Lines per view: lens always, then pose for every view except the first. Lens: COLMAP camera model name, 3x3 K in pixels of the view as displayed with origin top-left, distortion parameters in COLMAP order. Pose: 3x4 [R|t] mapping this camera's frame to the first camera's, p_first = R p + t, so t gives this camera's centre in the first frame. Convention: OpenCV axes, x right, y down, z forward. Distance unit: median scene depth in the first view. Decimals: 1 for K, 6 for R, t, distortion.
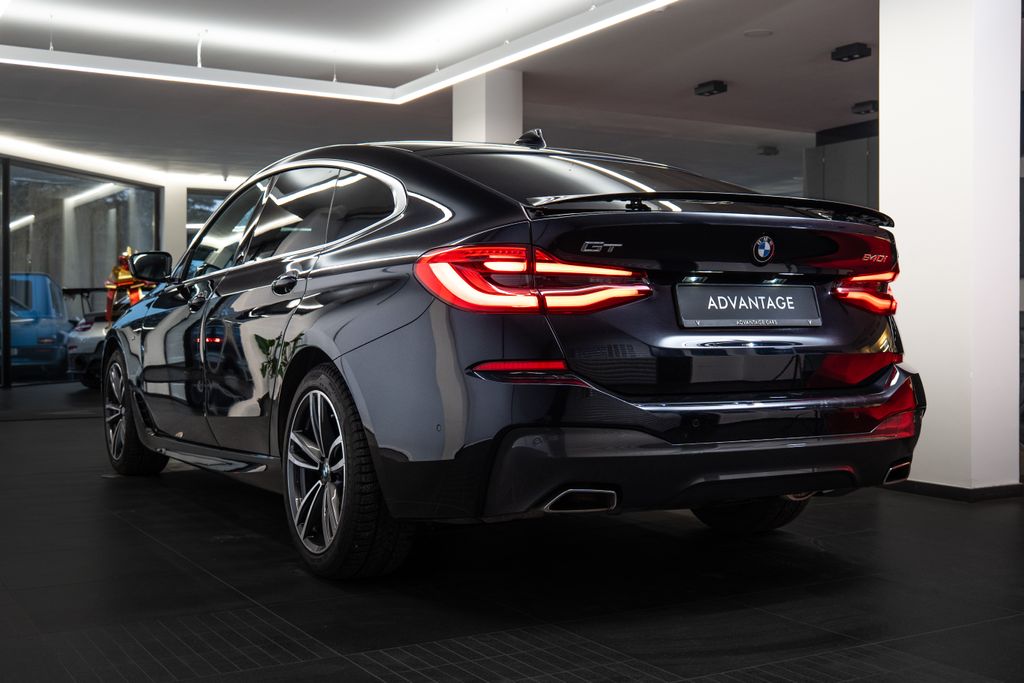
lens RADIAL K [[1203.4, 0, 512.0], [0, 1203.4, 341.5], [0, 0, 1]] dist [-0.007021, -0.021168]
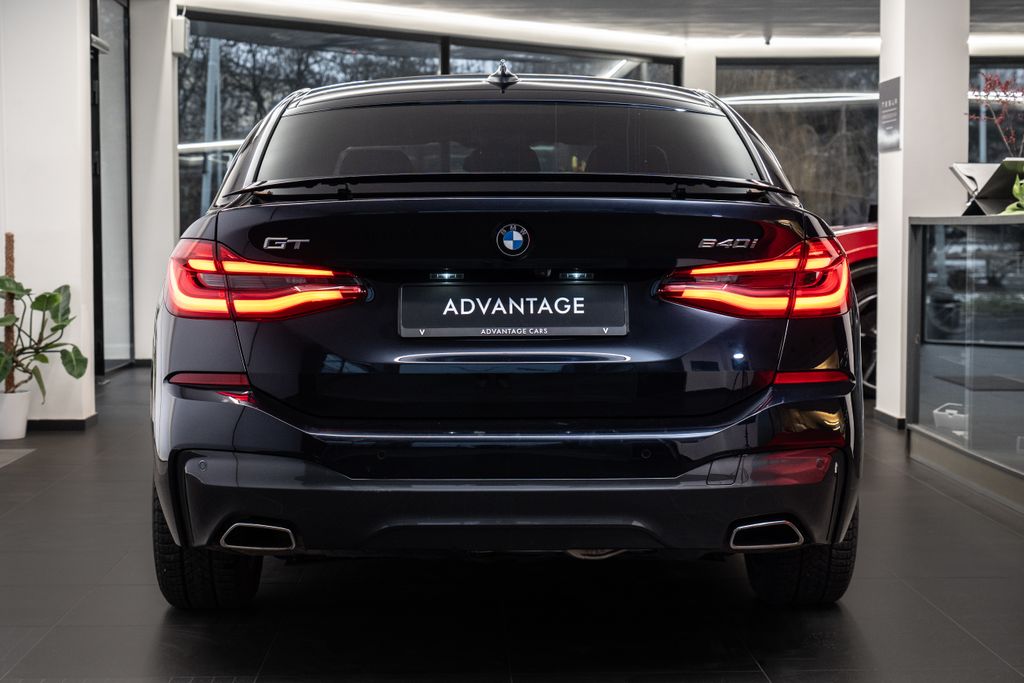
lens RADIAL K [[1865.4, 0, 512.0], [0, 1865.4, 341.5], [0, 0, 1]] dist [-0.039172, -0.033228]
pose [[0.880910, 0.026562, -0.472538, 0.790069], [-0.005361, 0.998920, 0.046158, -0.066523], [0.473253, -0.038128, 0.880101, -0.084034]]
